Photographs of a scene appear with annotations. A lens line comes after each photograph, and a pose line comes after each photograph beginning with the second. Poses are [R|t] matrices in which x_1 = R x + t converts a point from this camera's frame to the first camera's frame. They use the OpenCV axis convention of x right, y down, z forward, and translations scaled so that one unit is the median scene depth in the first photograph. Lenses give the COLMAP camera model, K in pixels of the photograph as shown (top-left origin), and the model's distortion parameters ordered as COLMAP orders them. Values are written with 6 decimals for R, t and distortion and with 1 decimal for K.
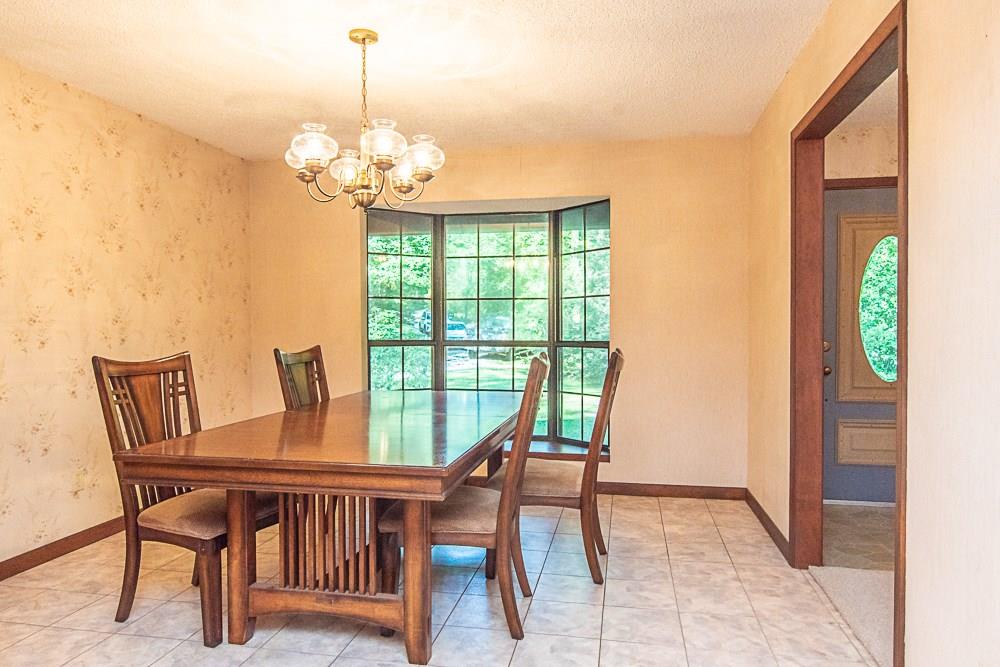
lens RADIAL K [[656.4, 0, 500.0], [0, 656.4, 333.5], [0, 0, 1]] dist [0.007890, 0.000849]
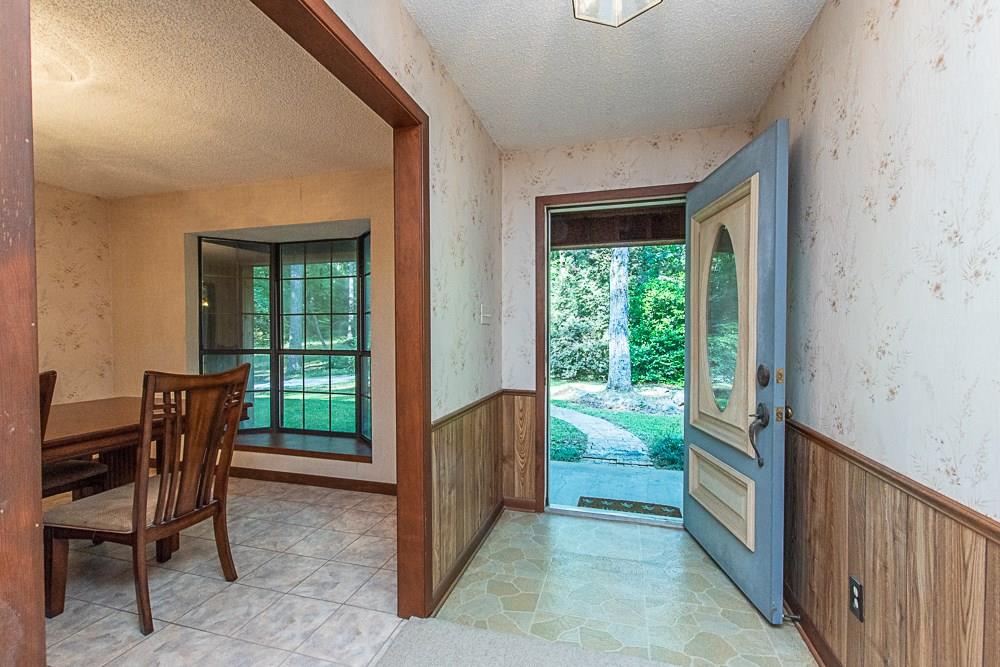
lens RADIAL K [[429.6, 0, 498.6], [0, 429.6, 341.5], [0, 0, 1]] dist [0.003231, 0.000106]
pose [[0.996059, 0.004404, -0.088584, 0.579236], [-0.004273, 0.999989, 0.001674, -0.011340], [0.088590, -0.001289, 0.996067, 0.405256]]
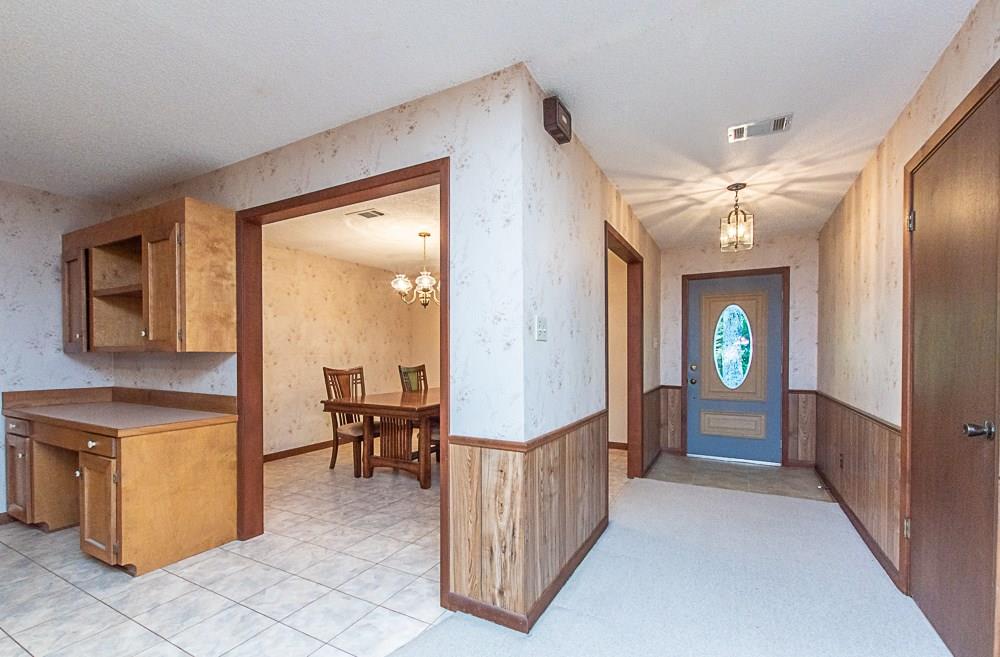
lens RADIAL K [[434.7, 0, 499.2], [0, 434.7, 355.2], [0, 0, 1]] dist [0.016333, -0.000052]
pose [[0.956020, 0.002906, -0.293286, 0.422489], [-0.005951, 0.999937, -0.009489, 0.000005], [0.293240, 0.010817, 0.955978, -0.345964]]
